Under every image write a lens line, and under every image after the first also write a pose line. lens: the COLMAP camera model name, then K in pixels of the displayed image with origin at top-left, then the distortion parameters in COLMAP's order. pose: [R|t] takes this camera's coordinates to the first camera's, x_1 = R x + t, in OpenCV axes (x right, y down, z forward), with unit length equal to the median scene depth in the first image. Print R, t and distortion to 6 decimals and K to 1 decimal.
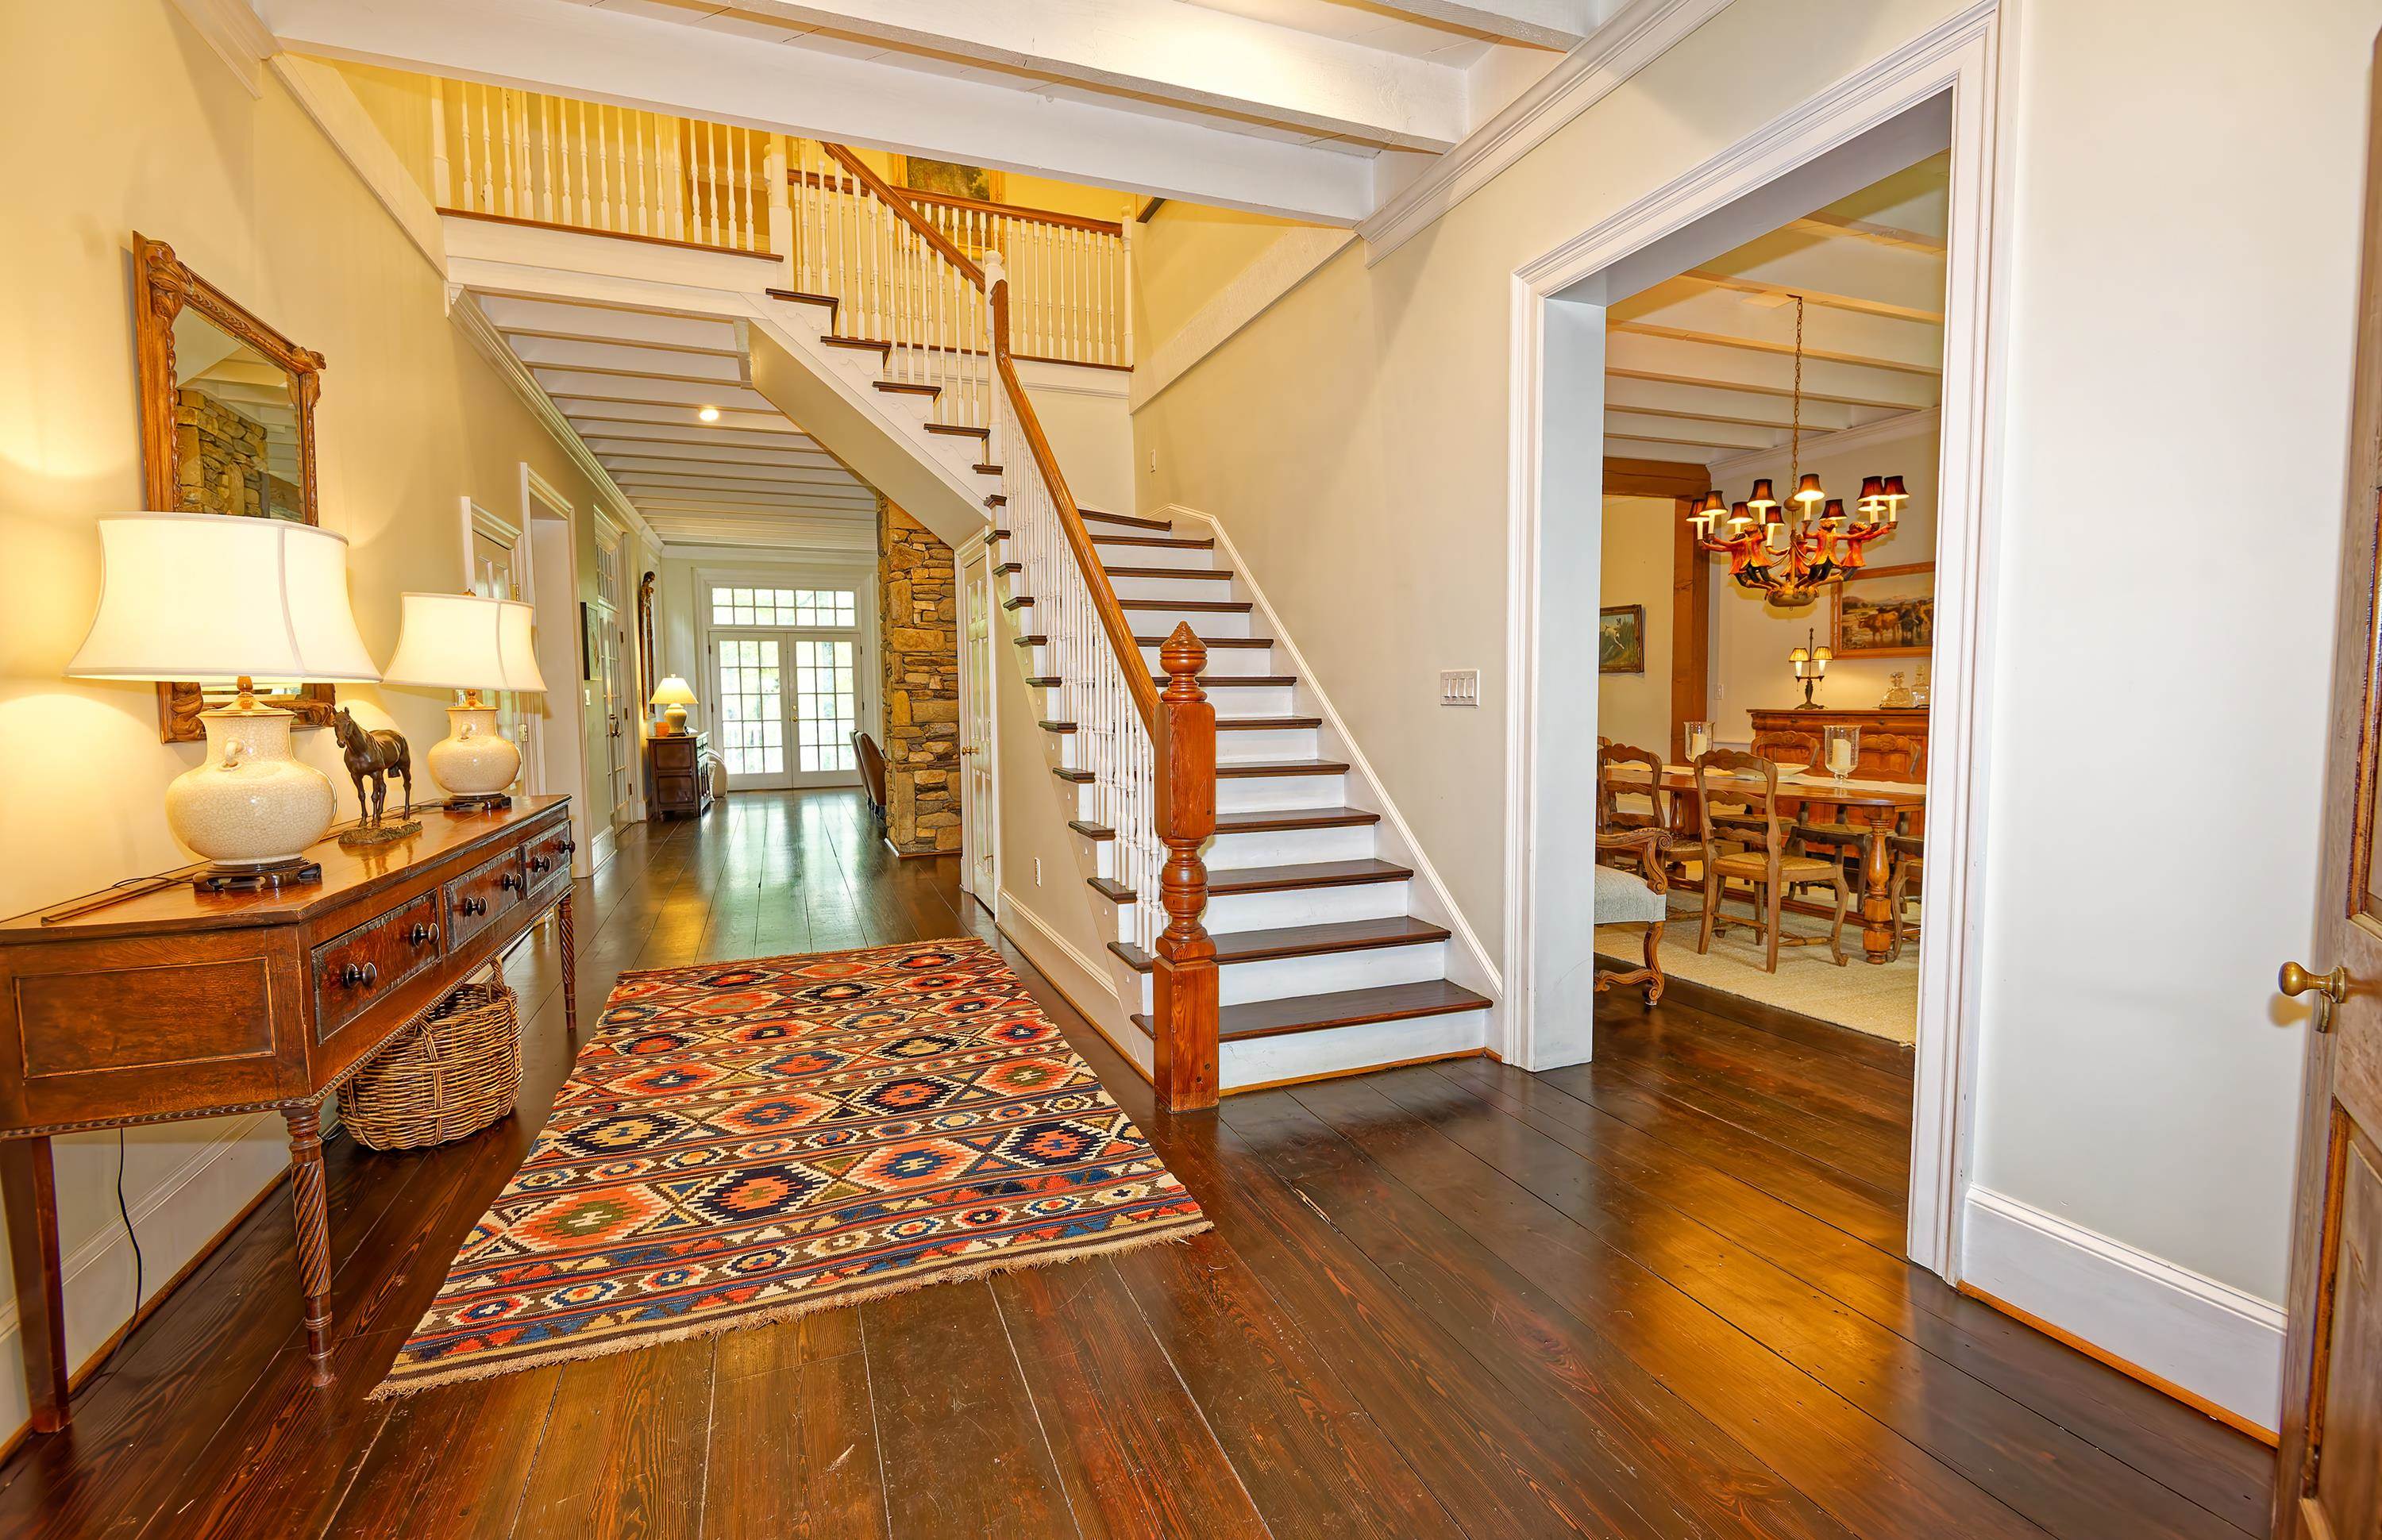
lens RADIAL K [[1045.8, 0, 1191.0], [0, 1045.8, 770.0], [0, 0, 1]] dist [0.014074, -0.021207]
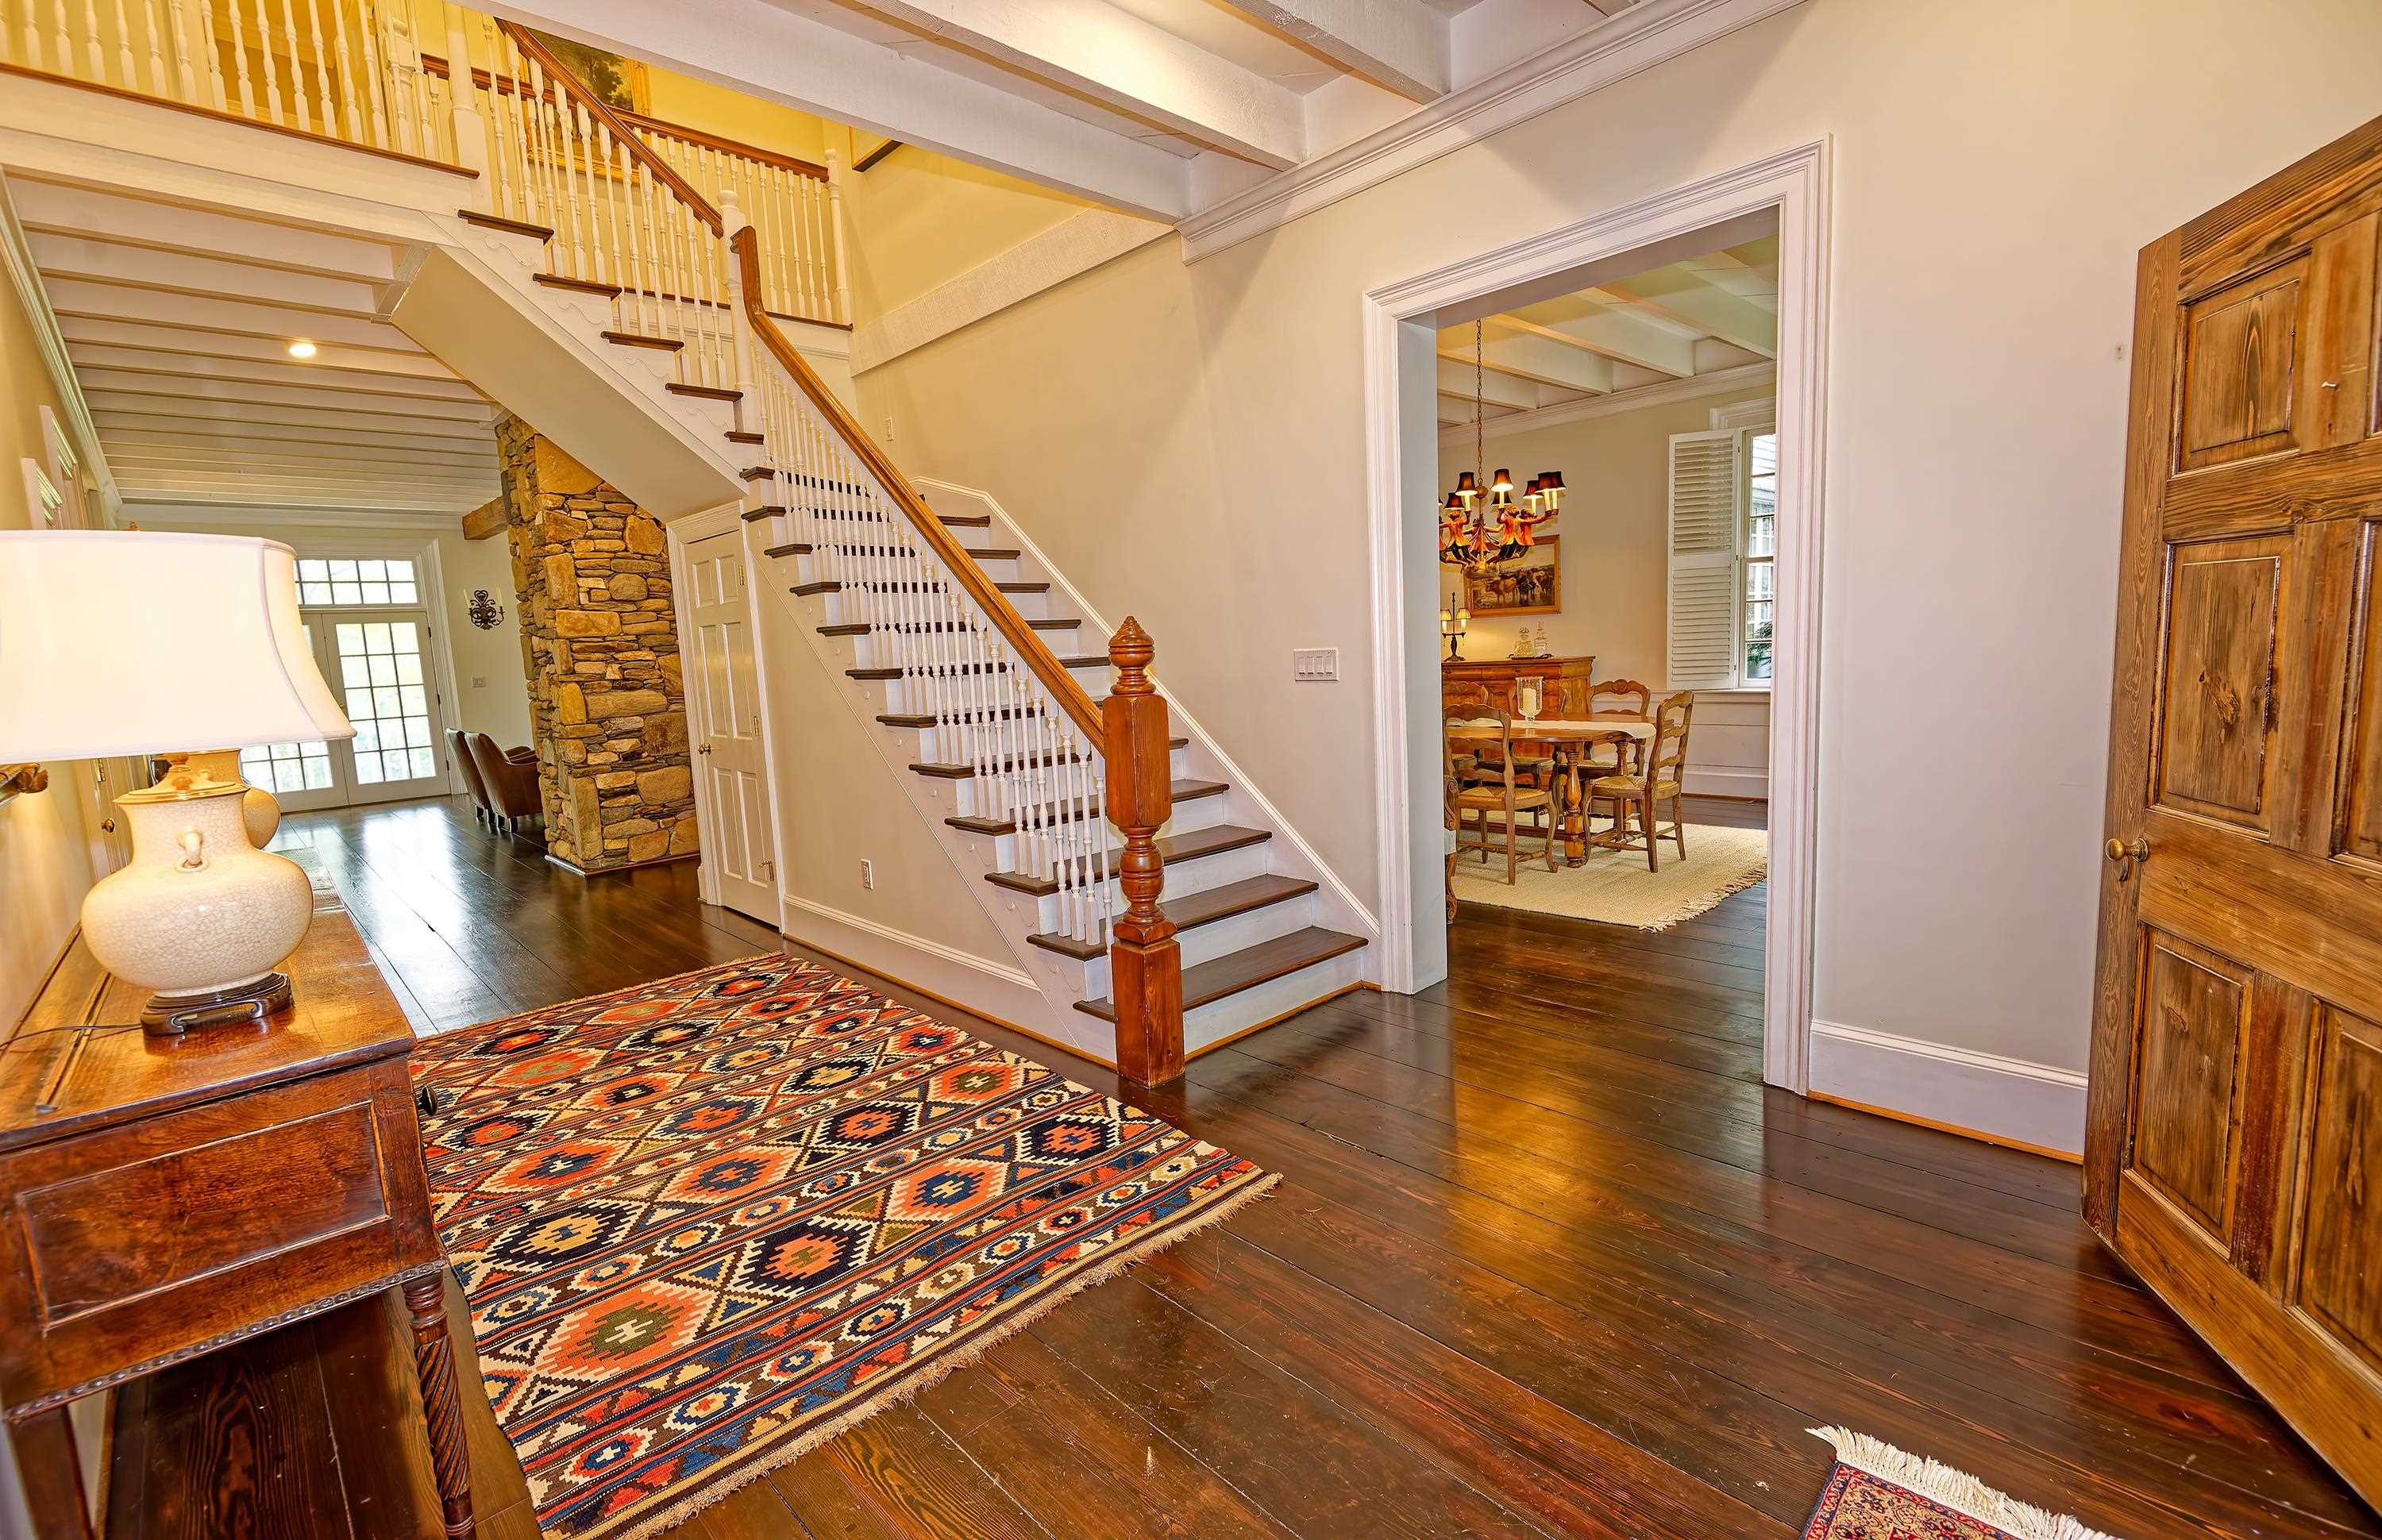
lens RADIAL K [[1045.8, 0, 1191.0], [0, 1045.8, 770.0], [0, 0, 1]] dist [0.014074, -0.021207]
pose [[0.924708, -0.081258, 0.371903, -0.289691], [0.066579, 0.996417, 0.052165, -0.034474], [-0.374809, -0.023477, 0.926805, 0.019266]]
